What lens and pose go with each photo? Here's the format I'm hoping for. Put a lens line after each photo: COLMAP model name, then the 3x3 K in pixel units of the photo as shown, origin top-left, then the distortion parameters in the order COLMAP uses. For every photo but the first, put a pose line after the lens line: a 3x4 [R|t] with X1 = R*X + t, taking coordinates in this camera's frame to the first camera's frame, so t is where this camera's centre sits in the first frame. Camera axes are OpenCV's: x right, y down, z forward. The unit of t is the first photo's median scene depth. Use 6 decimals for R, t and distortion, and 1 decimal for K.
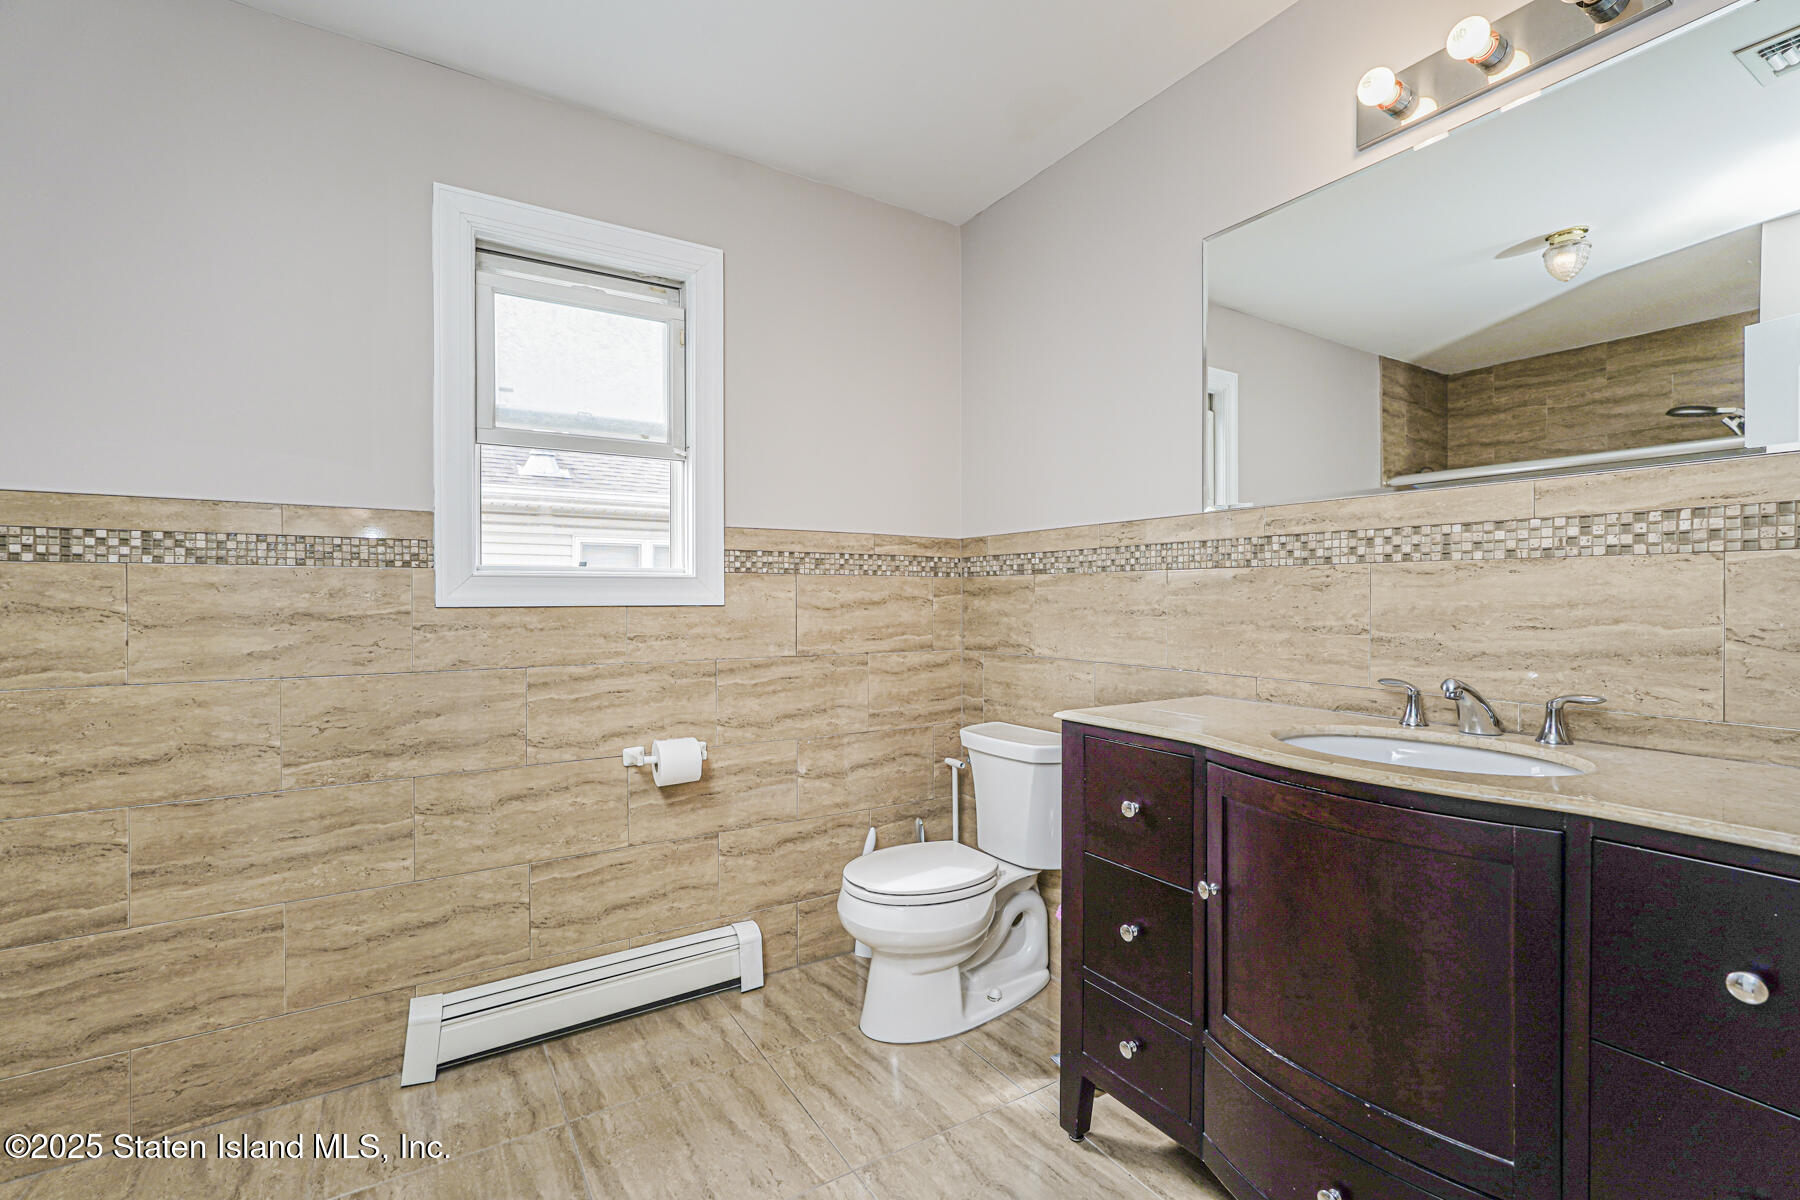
lens RADIAL K [[792.1, 0, 900.0], [0, 792.1, 600.0], [0, 0, 1]] dist [-0.018841, 0.011493]
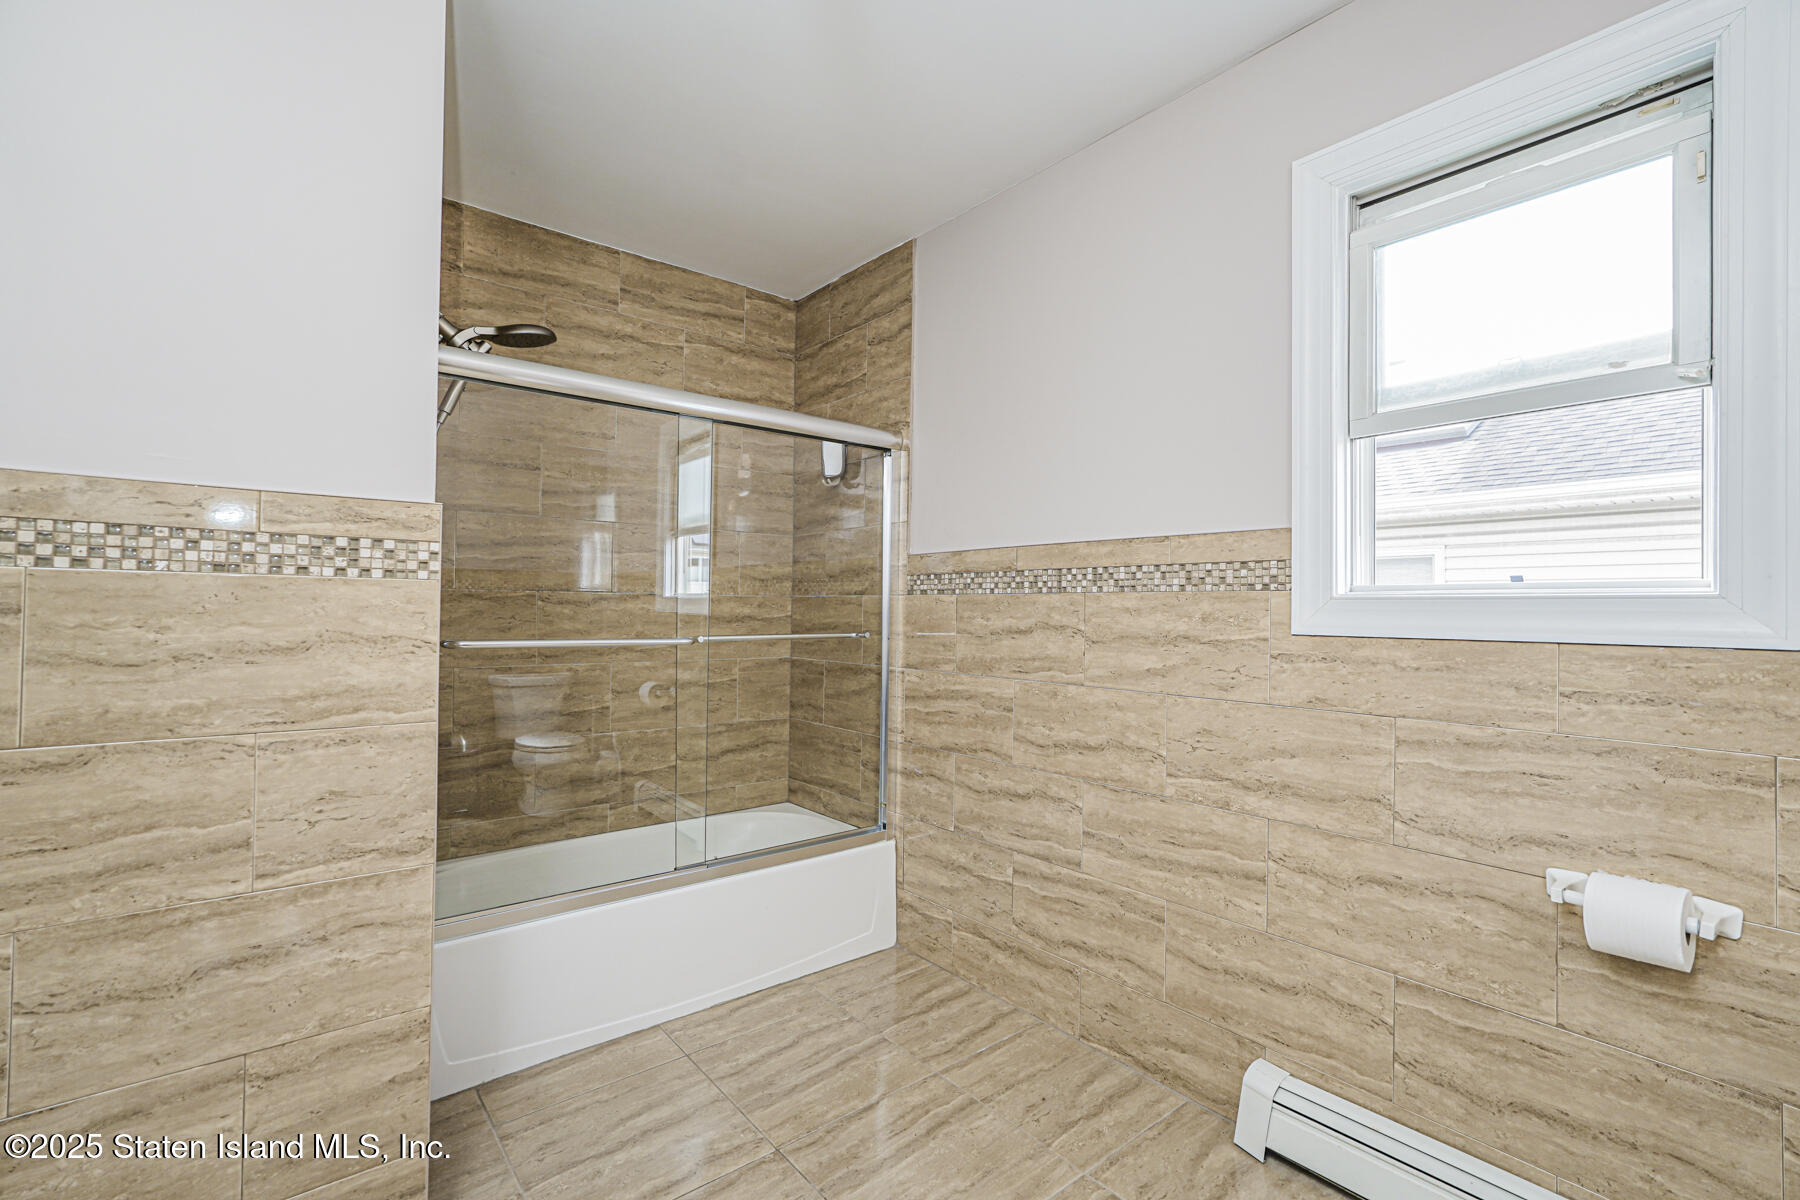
lens RADIAL K [[792.1, 0, 900.0], [0, 792.1, 600.0], [0, 0, 1]] dist [-0.018841, 0.011493]
pose [[0.125323, -0.007884, -0.992085, 0.245093], [-0.013274, 0.999866, -0.009623, -0.015695], [0.992027, 0.014375, 0.125201, 0.457935]]
